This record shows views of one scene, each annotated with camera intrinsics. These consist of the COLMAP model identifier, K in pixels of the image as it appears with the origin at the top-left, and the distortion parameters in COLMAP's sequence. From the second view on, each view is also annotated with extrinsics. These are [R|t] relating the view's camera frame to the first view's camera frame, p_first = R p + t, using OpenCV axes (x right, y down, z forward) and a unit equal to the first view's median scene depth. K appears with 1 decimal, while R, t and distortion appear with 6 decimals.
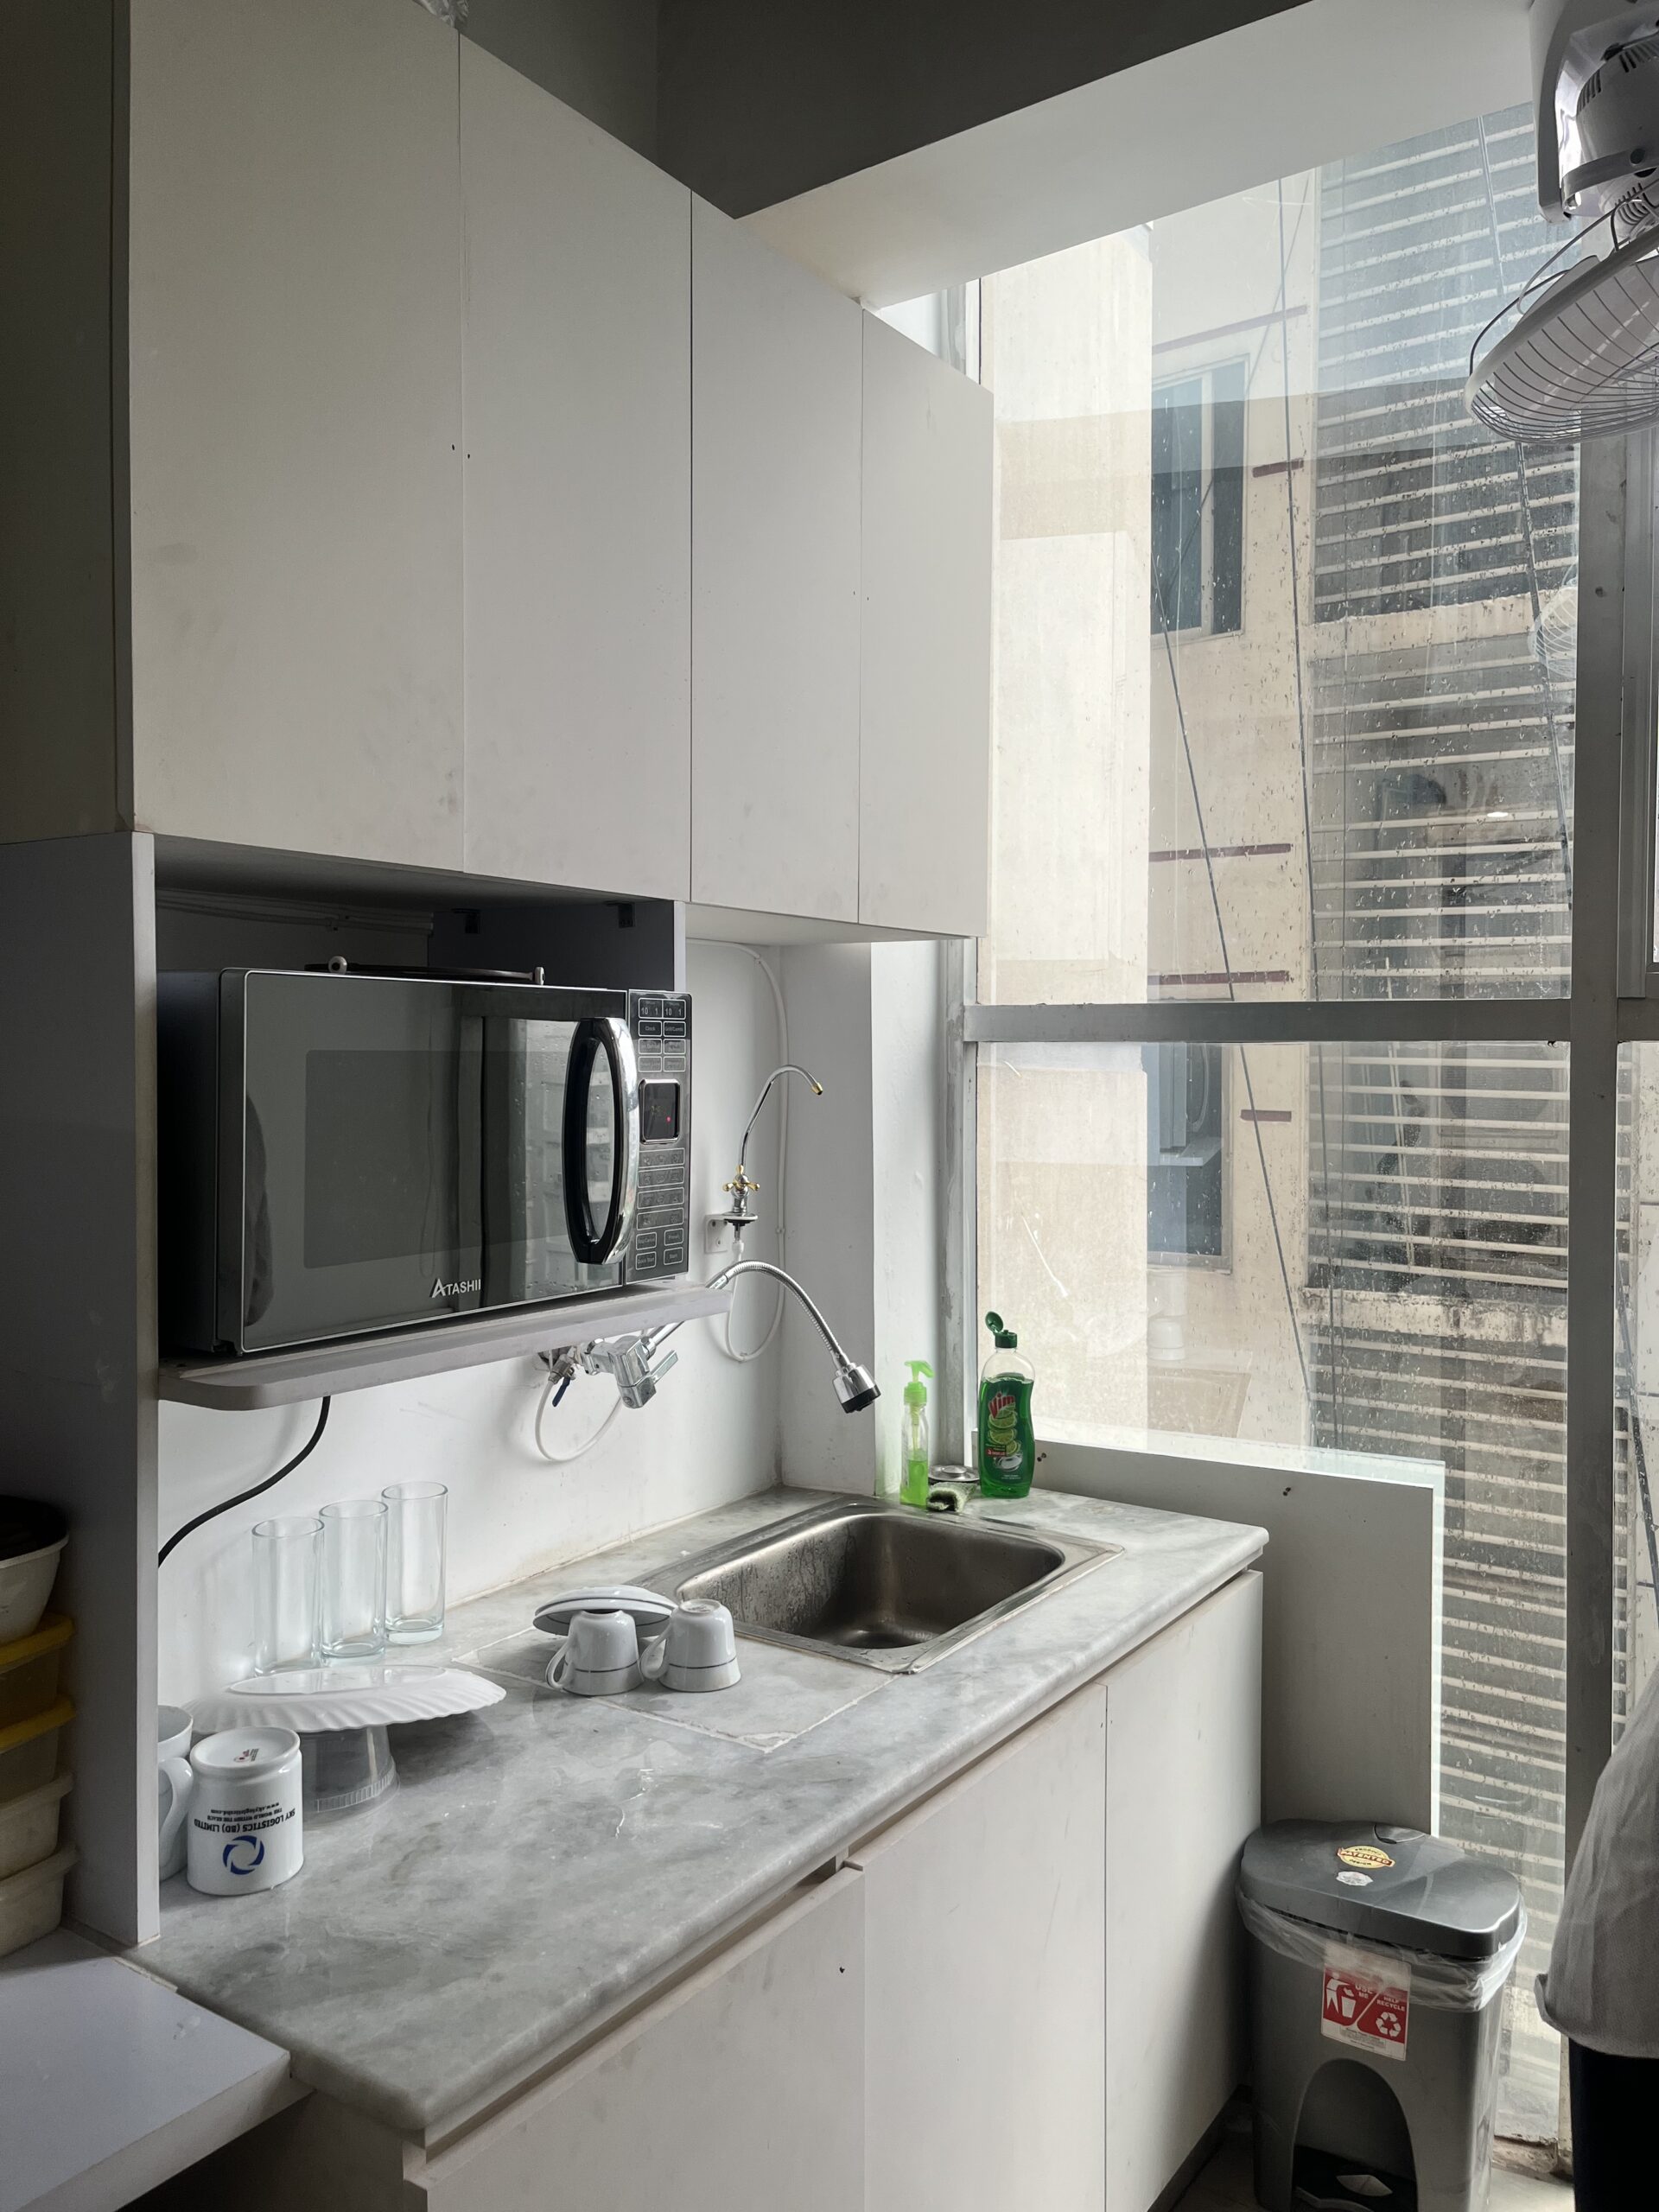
lens RADIAL K [[1663.1, 0, 815.5], [0, 1663.1, 1092.5], [0, 0, 1]] dist [0.064178, -0.083867]
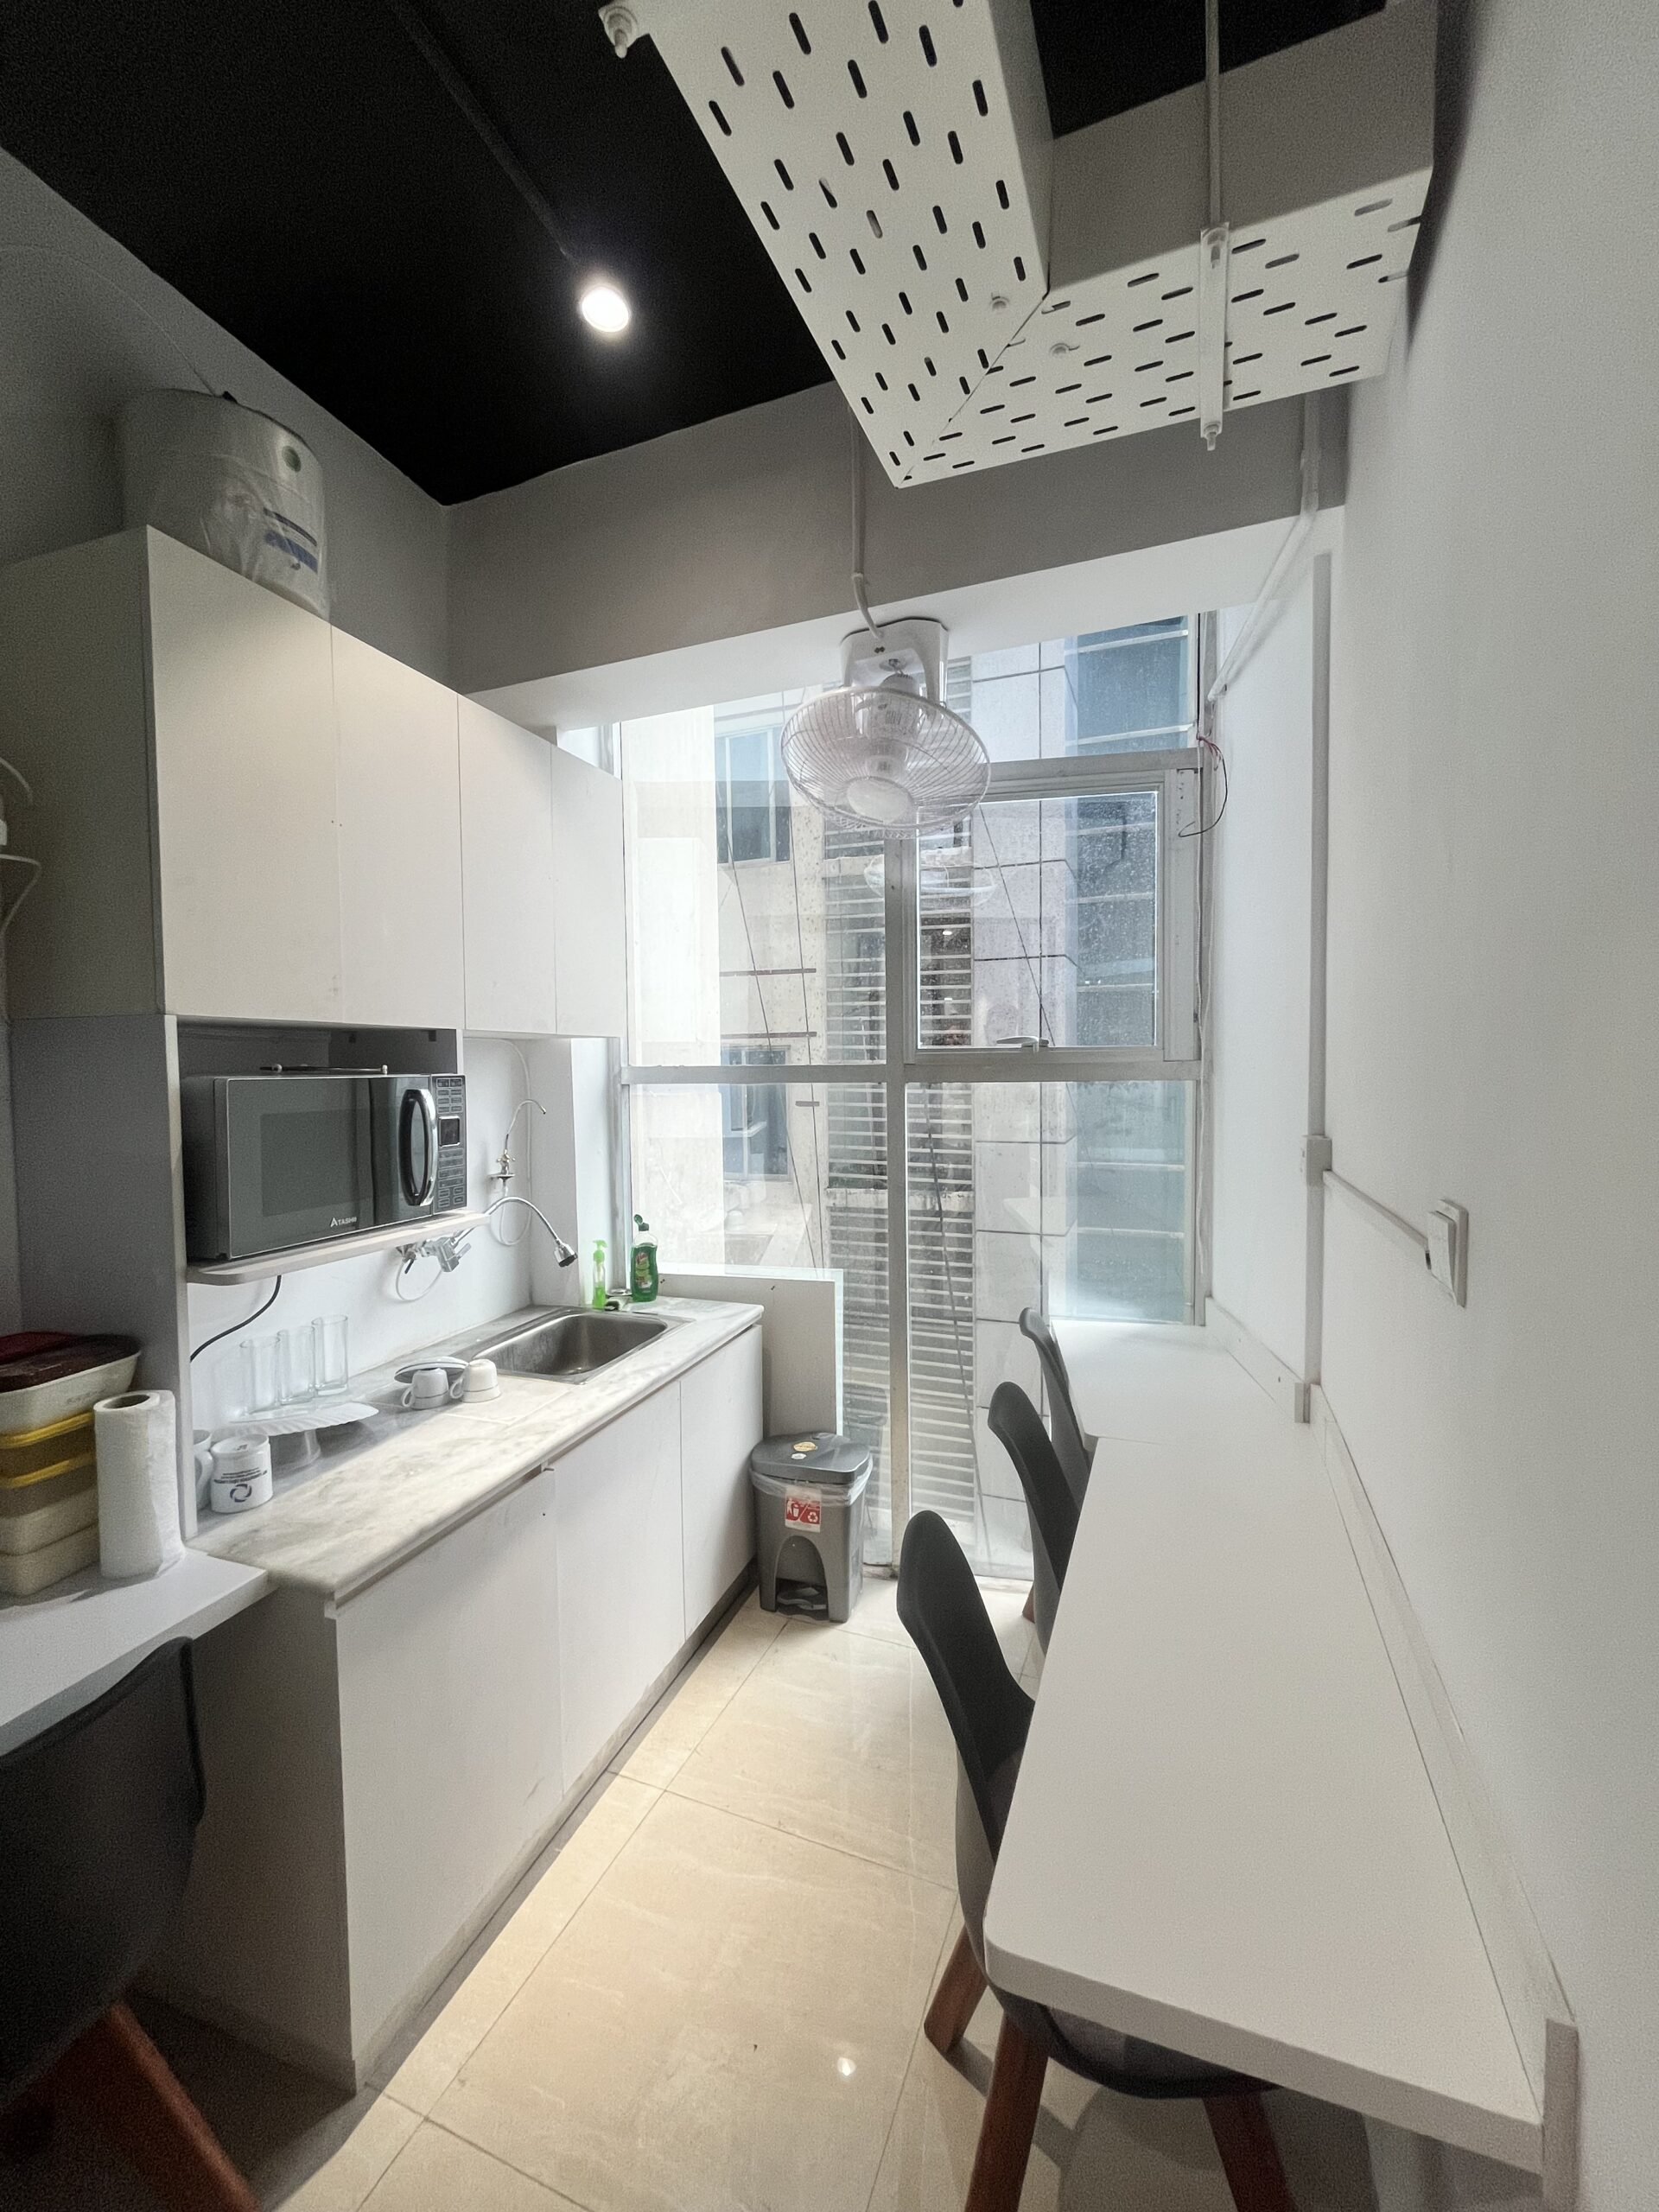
lens RADIAL K [[892.0, 0, 817.1], [0, 892.0, 1099.6], [0, 0, 1]] dist [0.001398, -0.001078]
pose [[0.967574, -0.023664, 0.251478, 0.056630], [0.020874, 0.999687, 0.013756, -0.026775], [-0.251725, -0.008061, 0.967765, -0.164136]]
